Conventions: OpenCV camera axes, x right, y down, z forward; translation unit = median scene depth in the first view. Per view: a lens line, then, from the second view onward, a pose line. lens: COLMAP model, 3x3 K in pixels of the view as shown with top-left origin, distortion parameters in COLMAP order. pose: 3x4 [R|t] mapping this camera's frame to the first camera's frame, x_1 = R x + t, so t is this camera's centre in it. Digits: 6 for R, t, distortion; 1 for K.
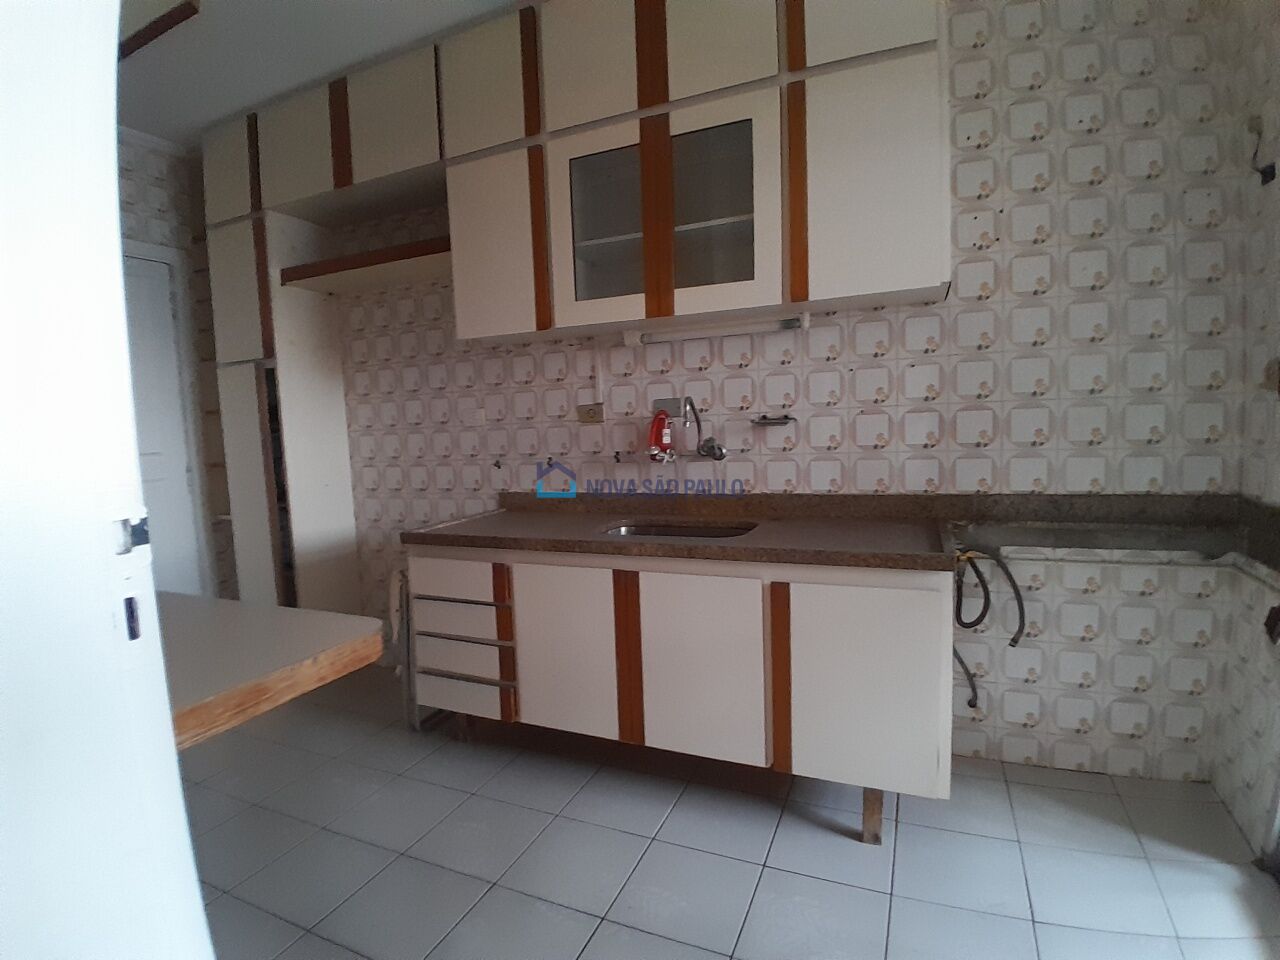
lens RADIAL K [[647.3, 0, 640.1], [0, 647.3, 484.1], [0, 0, 1]] dist [-0.020548, -0.030300]
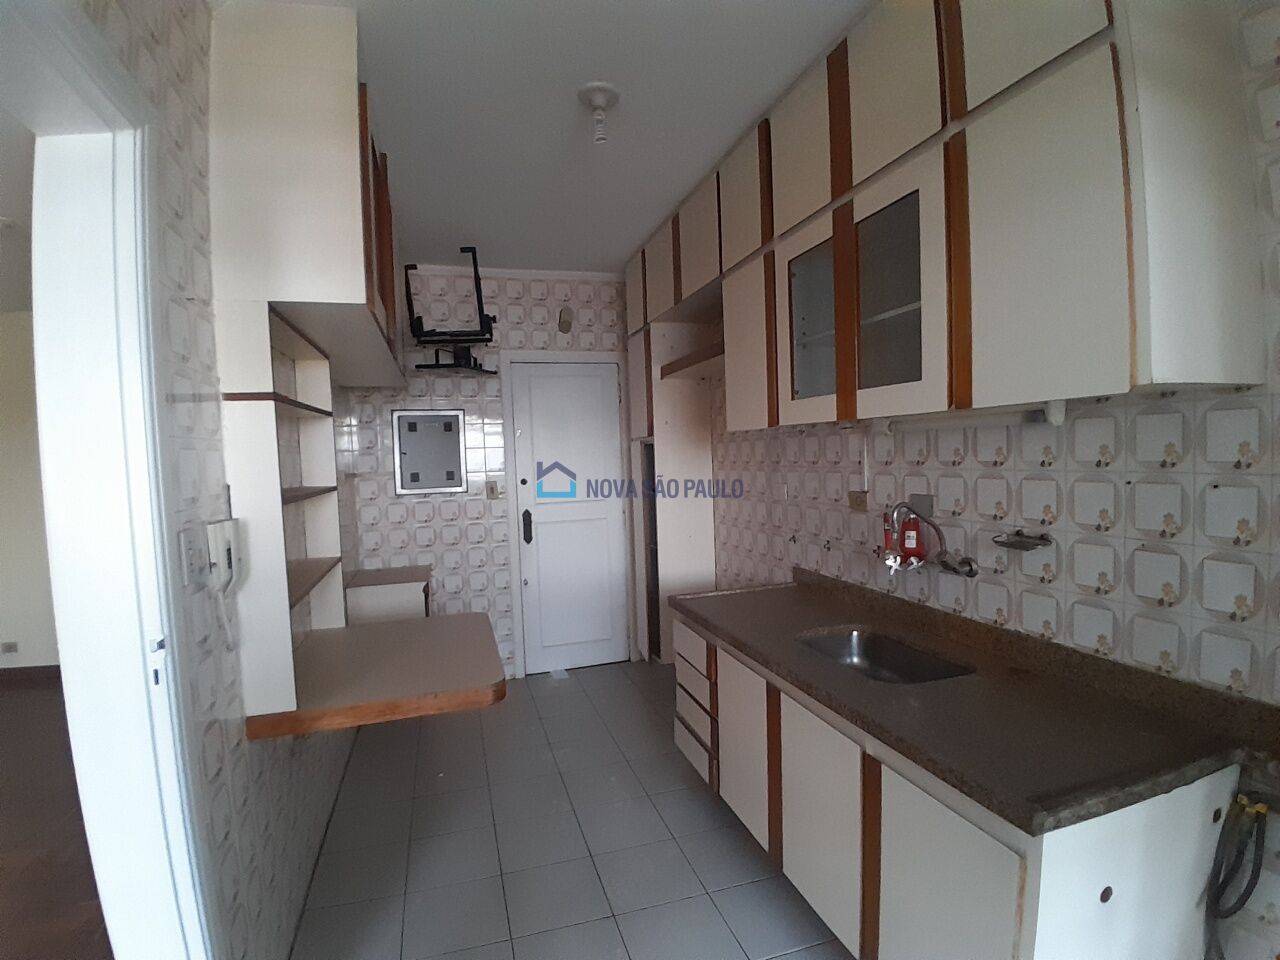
lens RADIAL K [[647.3, 0, 629.7], [0, 647.3, 470.1], [0, 0, 1]] dist [-0.020548, -0.030300]
pose [[0.628711, 0.041754, -0.776517, 0.500326], [-0.058684, 0.998258, 0.006164, -0.159805], [0.775421, 0.041694, 0.630066, 0.171654]]
